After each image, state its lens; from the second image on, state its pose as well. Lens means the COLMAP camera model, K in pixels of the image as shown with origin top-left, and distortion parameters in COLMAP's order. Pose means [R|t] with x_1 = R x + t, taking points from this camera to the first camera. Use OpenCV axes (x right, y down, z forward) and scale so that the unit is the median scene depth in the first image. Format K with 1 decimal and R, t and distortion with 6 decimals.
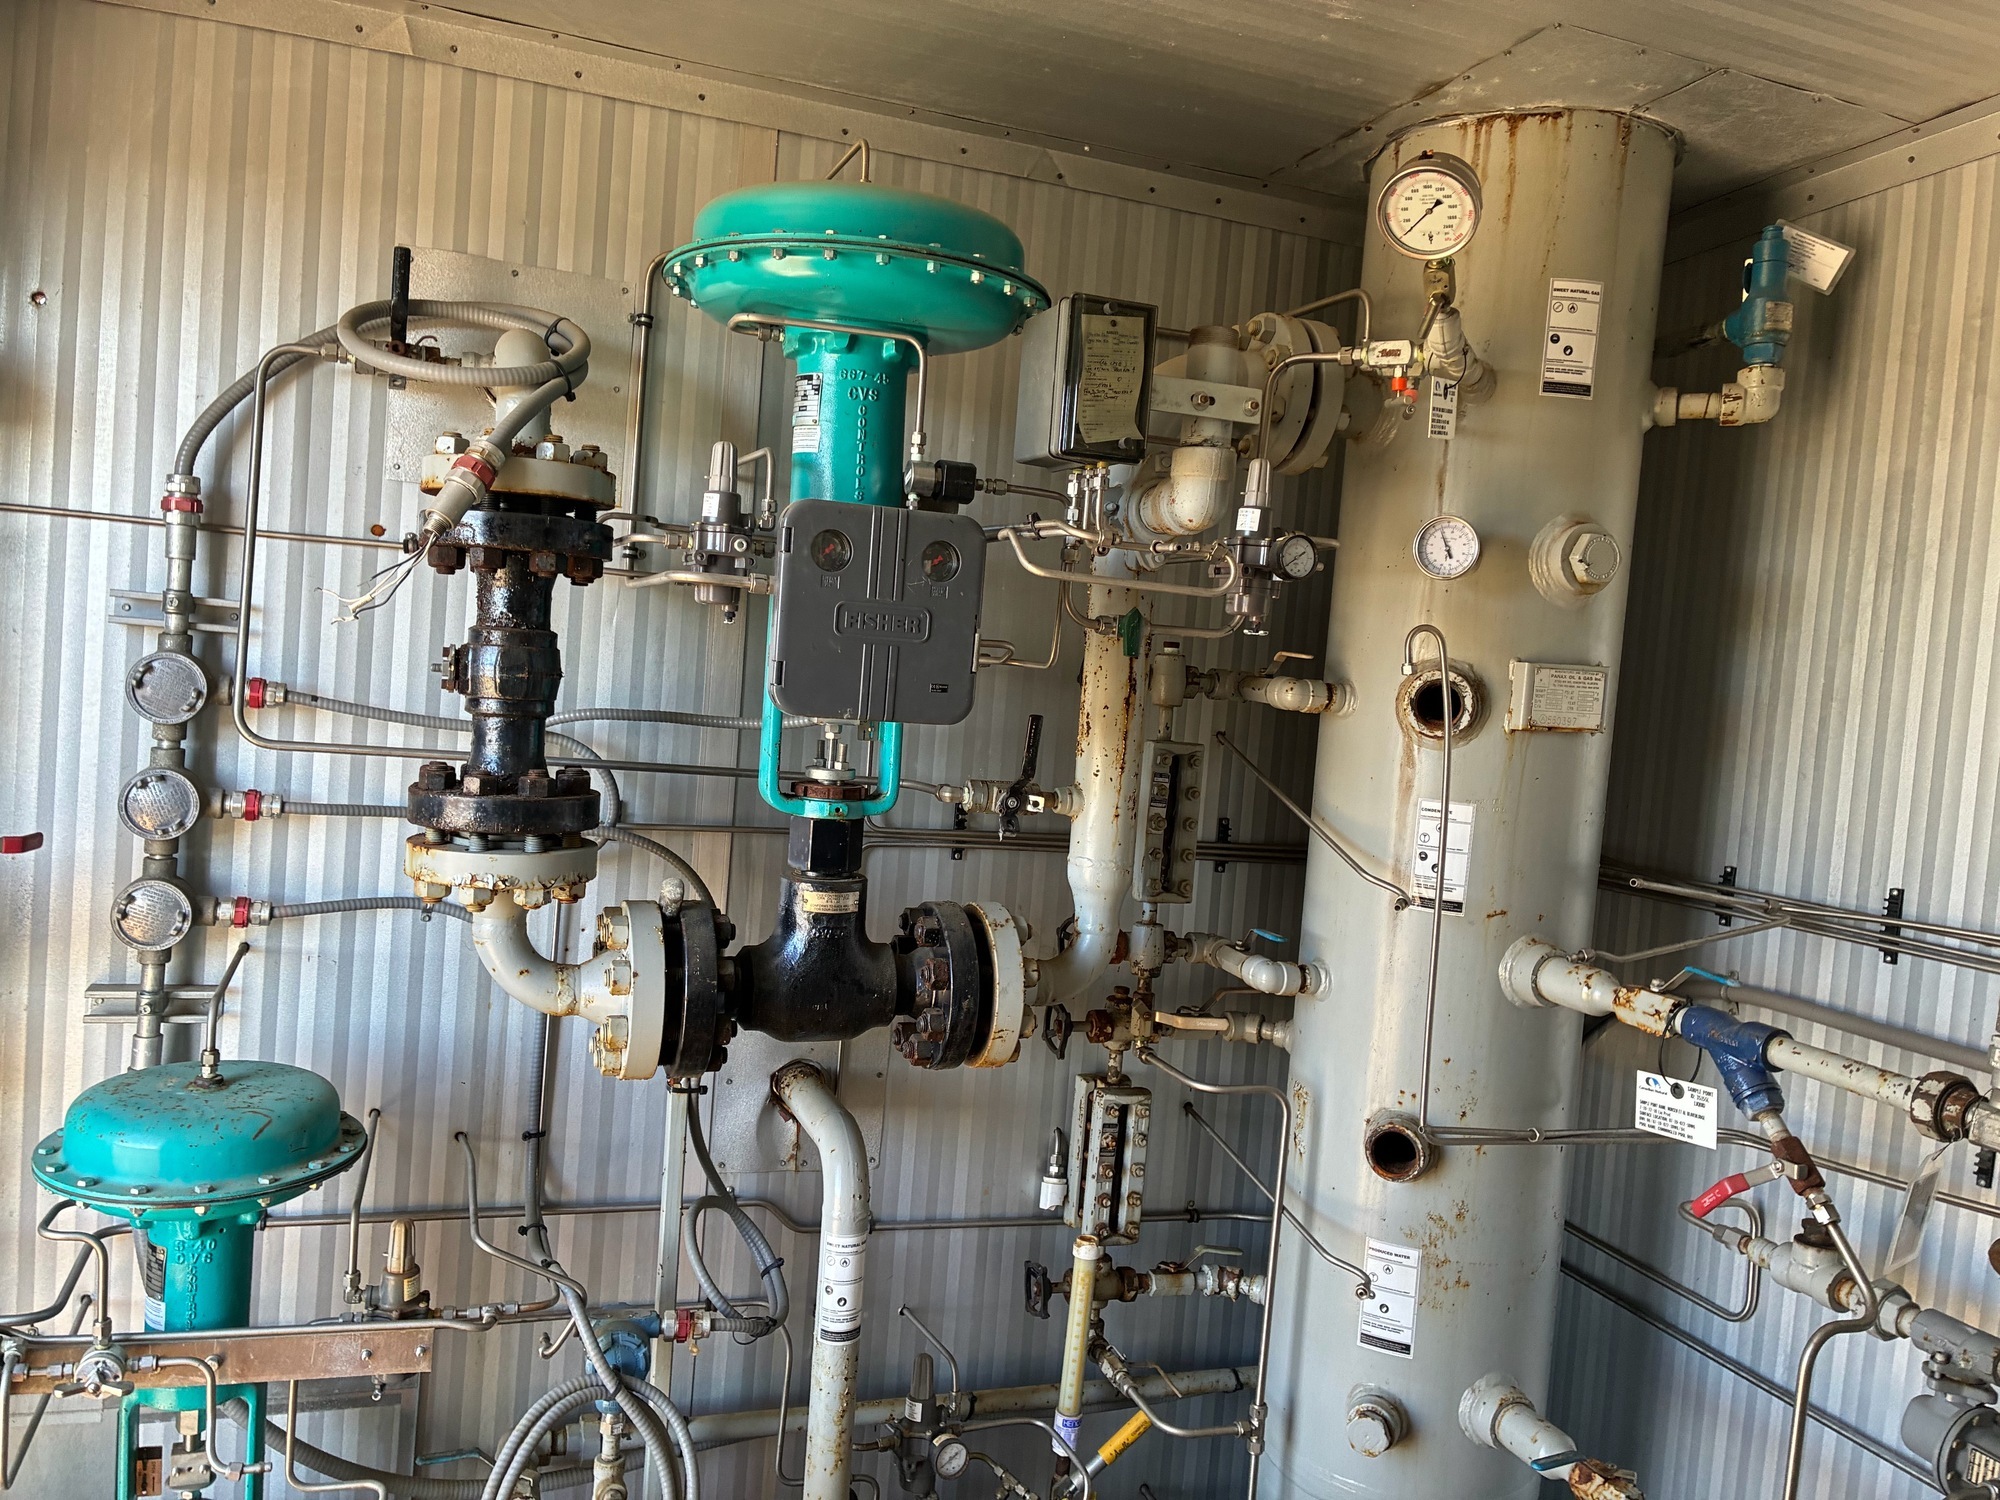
lens RADIAL K [[1539.7, 0, 988.9], [0, 1539.7, 752.6], [0, 0, 1]] dist [0.047983, -0.053974]
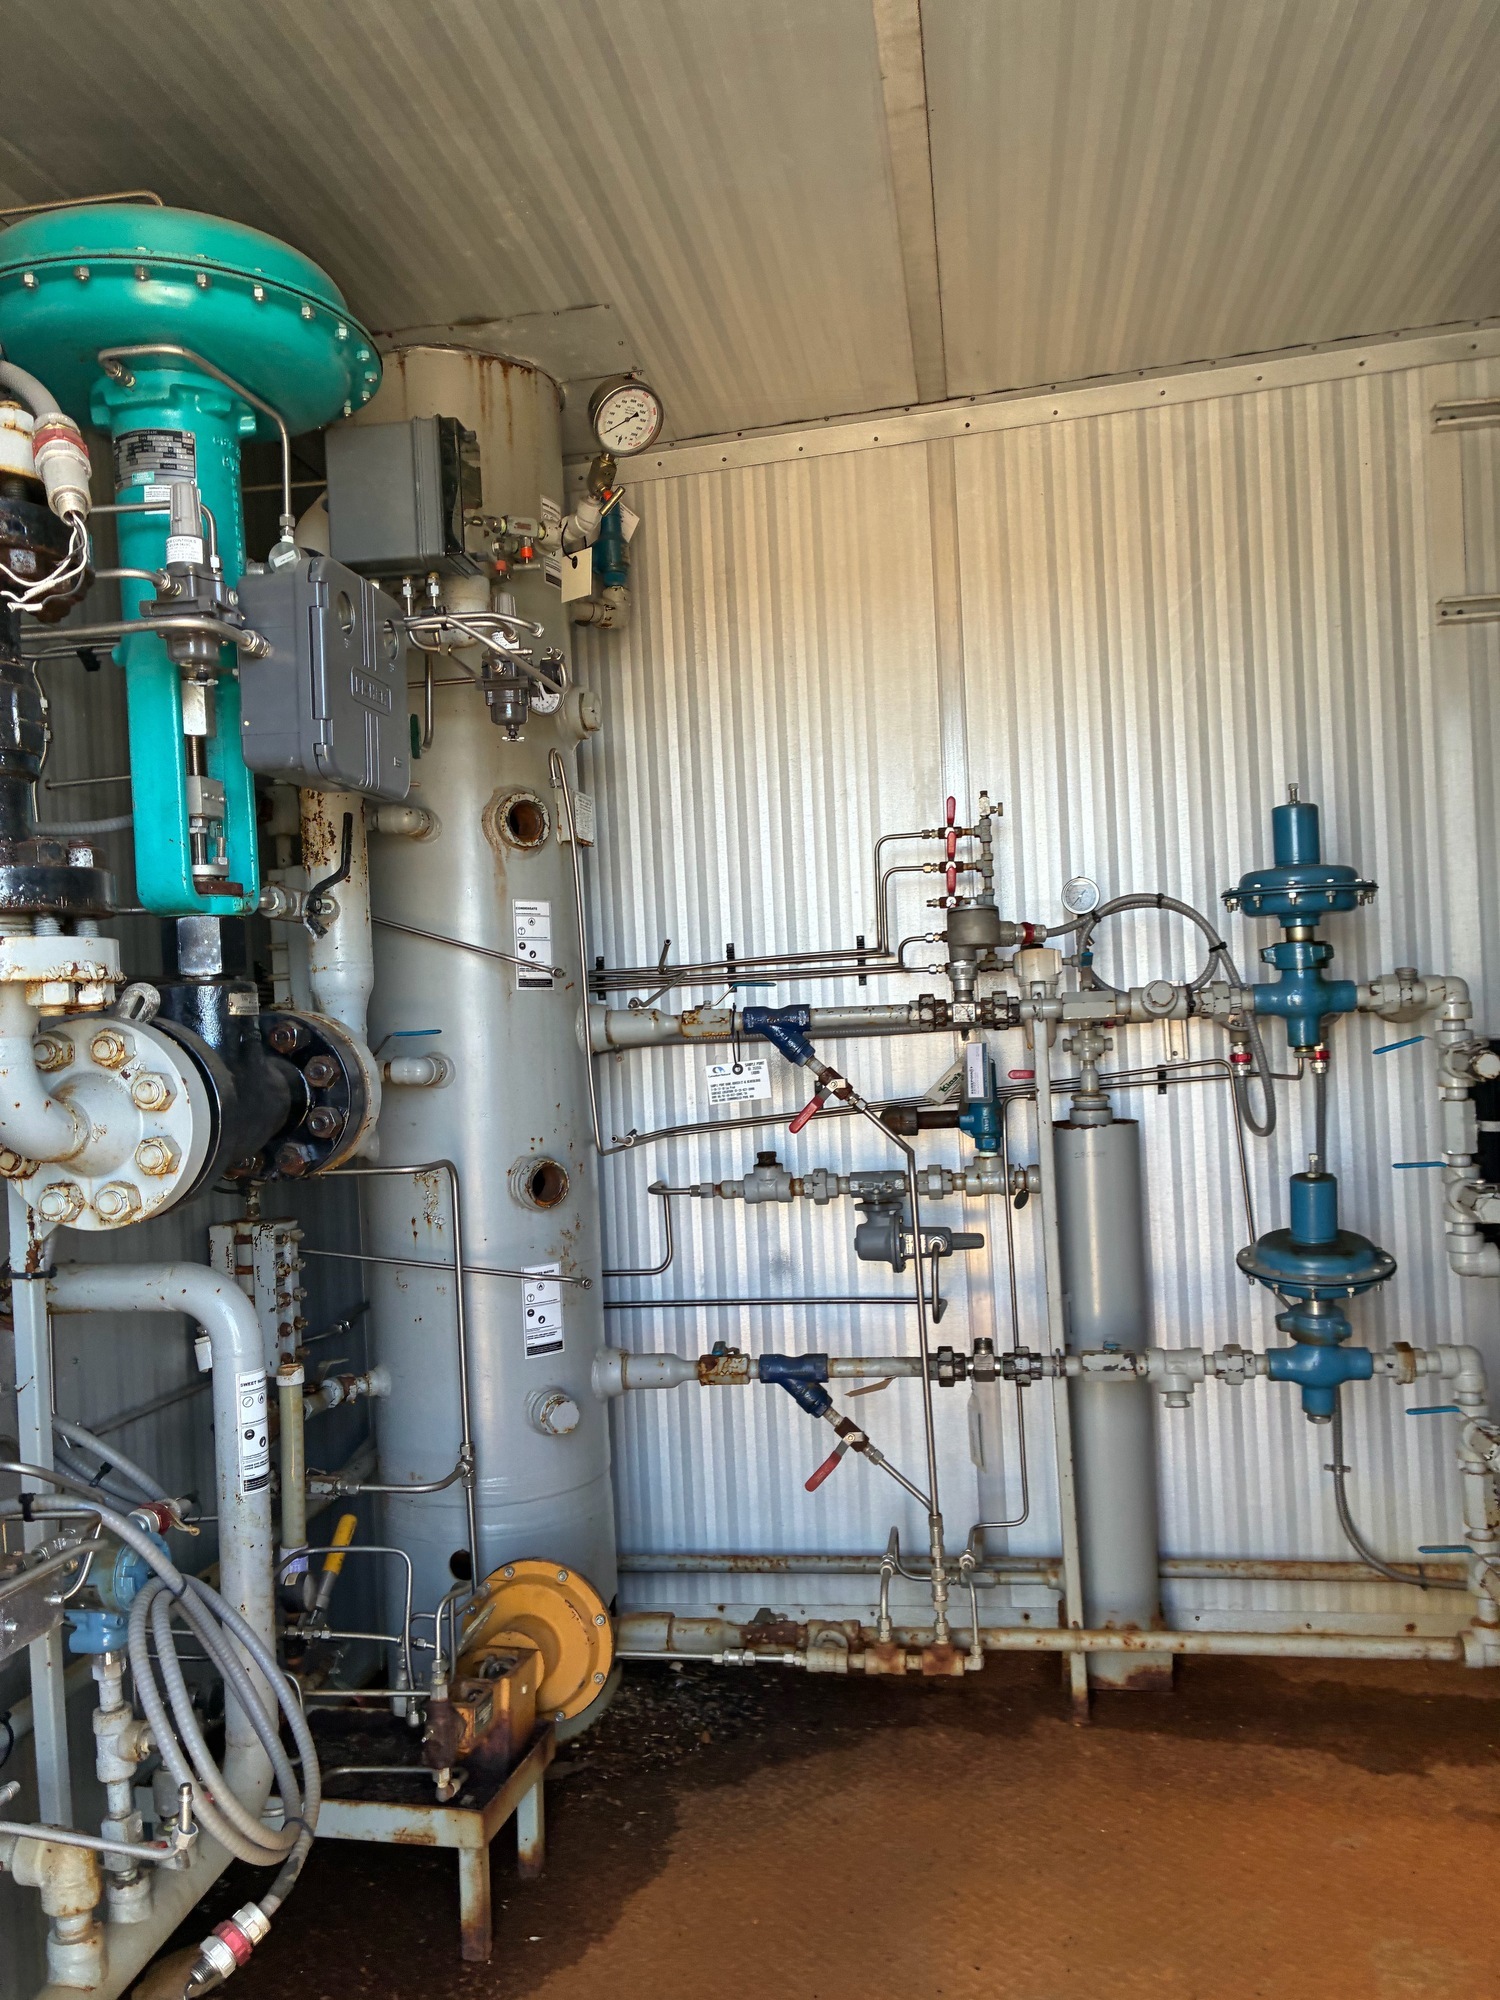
lens RADIAL K [[1539.7, 0, 767.4], [0, 1539.7, 1024.4], [0, 0, 1]] dist [0.047983, -0.053974]
pose [[0.454876, -0.102481, 0.884639, -0.759479], [0.137320, 0.989548, 0.044025, 0.106459], [-0.879904, 0.101453, 0.464194, 0.273321]]
